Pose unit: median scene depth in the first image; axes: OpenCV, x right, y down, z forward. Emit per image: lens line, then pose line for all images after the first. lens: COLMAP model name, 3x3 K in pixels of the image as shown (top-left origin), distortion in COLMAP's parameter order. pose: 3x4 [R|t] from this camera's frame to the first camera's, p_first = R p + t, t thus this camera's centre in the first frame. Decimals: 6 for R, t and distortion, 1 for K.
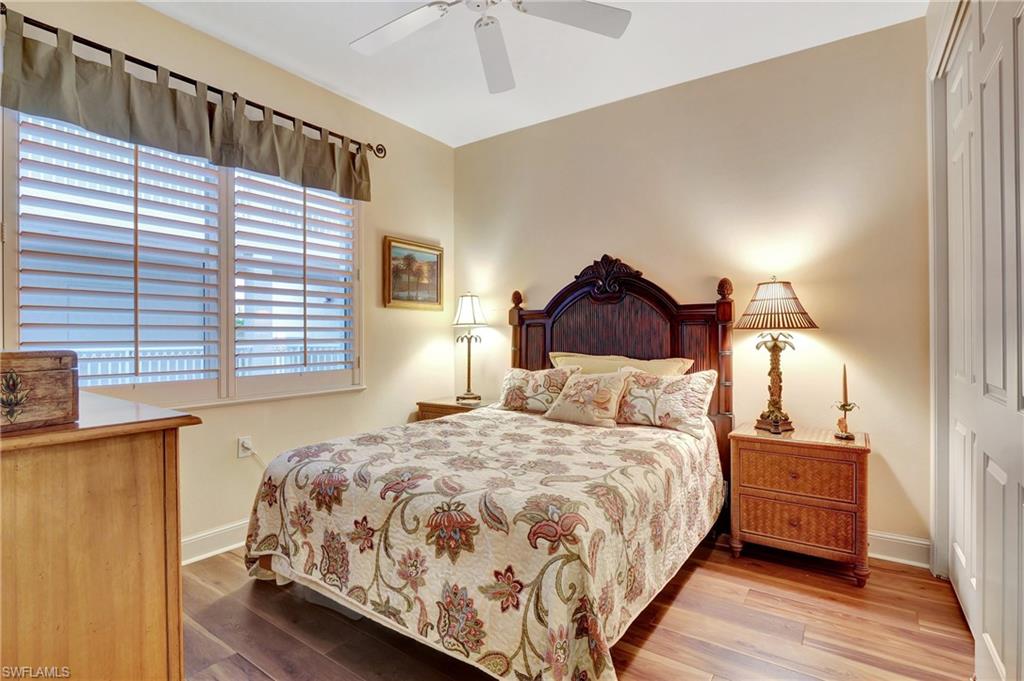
lens RADIAL K [[495.3, 0, 515.5], [0, 495.3, 338.5], [0, 0, 1]] dist [-0.010958, -0.003202]
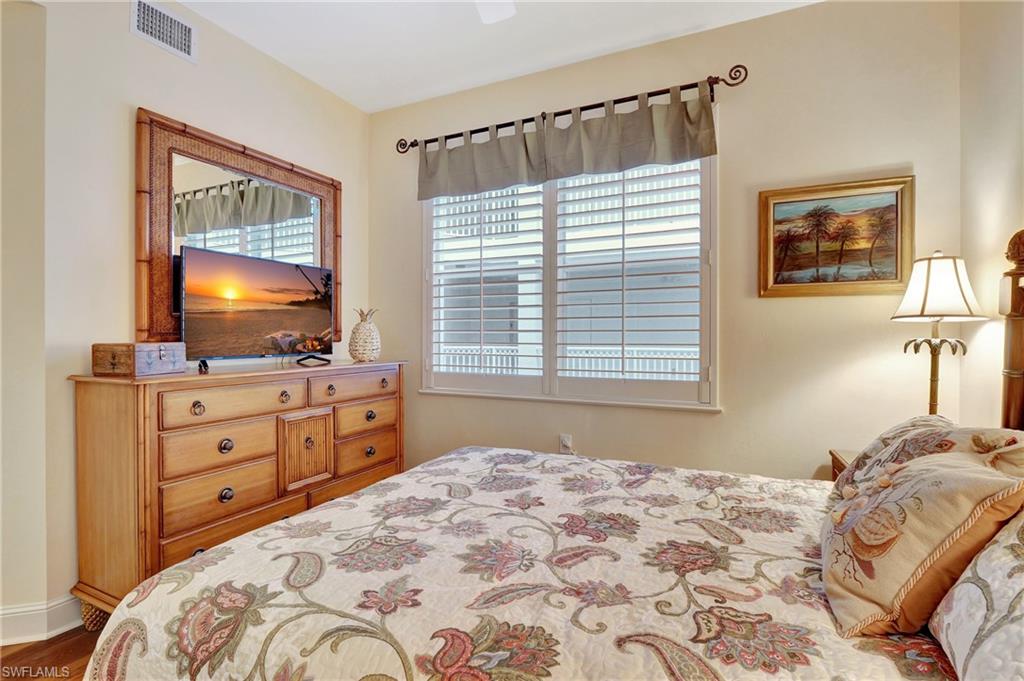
lens RADIAL K [[495.3, 0, 503.6], [0, 495.3, 340.6], [0, 0, 1]] dist [-0.010958, -0.003202]
pose [[0.139231, 0.008888, -0.990220, 0.374547], [-0.009909, 0.999922, 0.007582, -0.005166], [0.990210, 0.008756, 0.139309, 0.579549]]
